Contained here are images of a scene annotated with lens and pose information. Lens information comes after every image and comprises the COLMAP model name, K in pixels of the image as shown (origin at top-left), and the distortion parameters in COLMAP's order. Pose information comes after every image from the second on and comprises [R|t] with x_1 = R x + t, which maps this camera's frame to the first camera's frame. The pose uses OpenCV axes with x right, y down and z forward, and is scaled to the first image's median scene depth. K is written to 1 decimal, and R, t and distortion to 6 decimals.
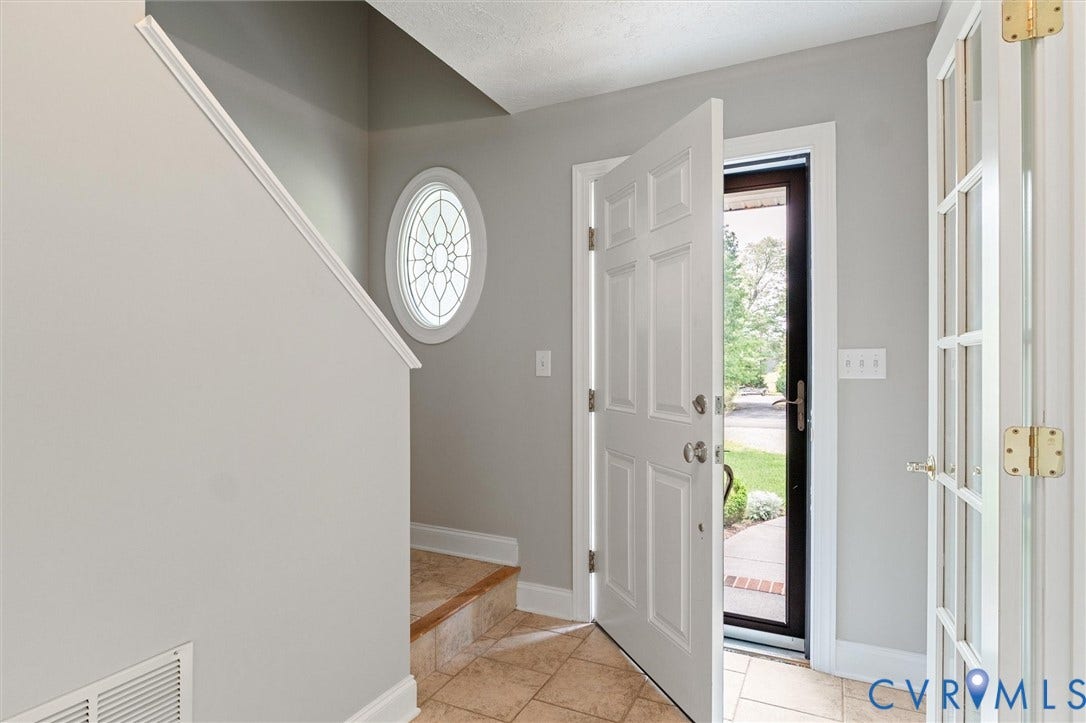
lens RADIAL K [[566.1, 0, 543.0], [0, 566.1, 361.5], [0, 0, 1]] dist [0.000783, -0.001477]
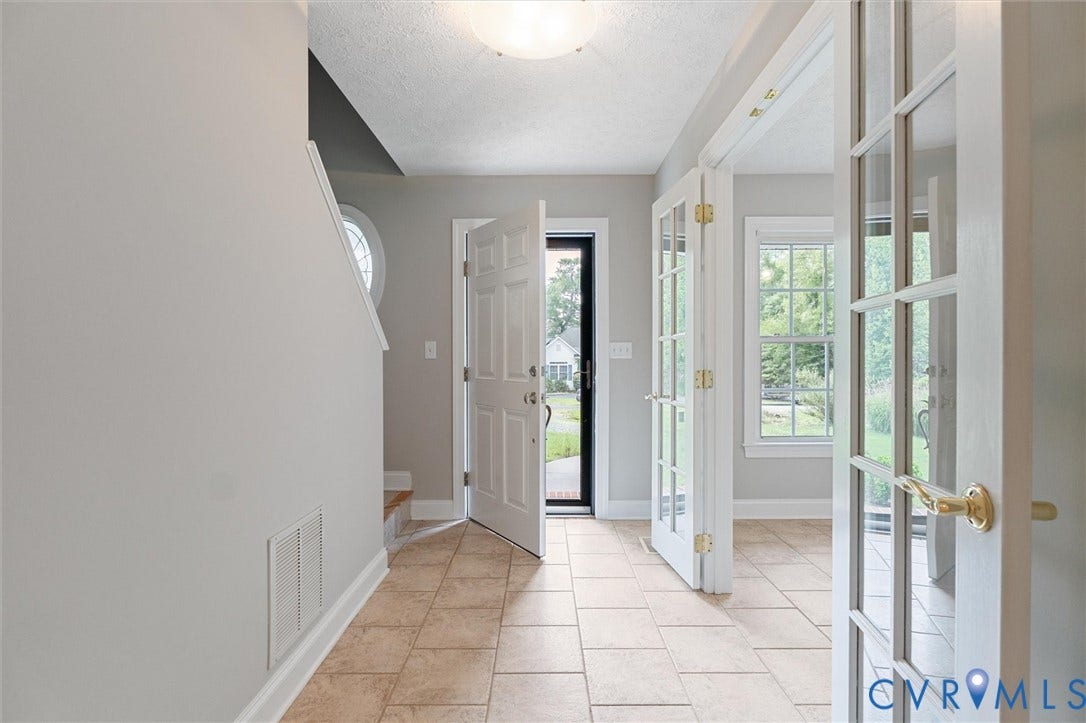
lens RADIAL K [[465.1, 0, 540.0], [0, 465.1, 354.9], [0, 0, 1]] dist [0.000298, 0.000263]
pose [[0.910611, 0.002197, 0.413258, -0.271668], [-0.002485, 0.999997, 0.000161, 0.017398], [-0.413256, -0.001174, 0.910614, -0.246933]]
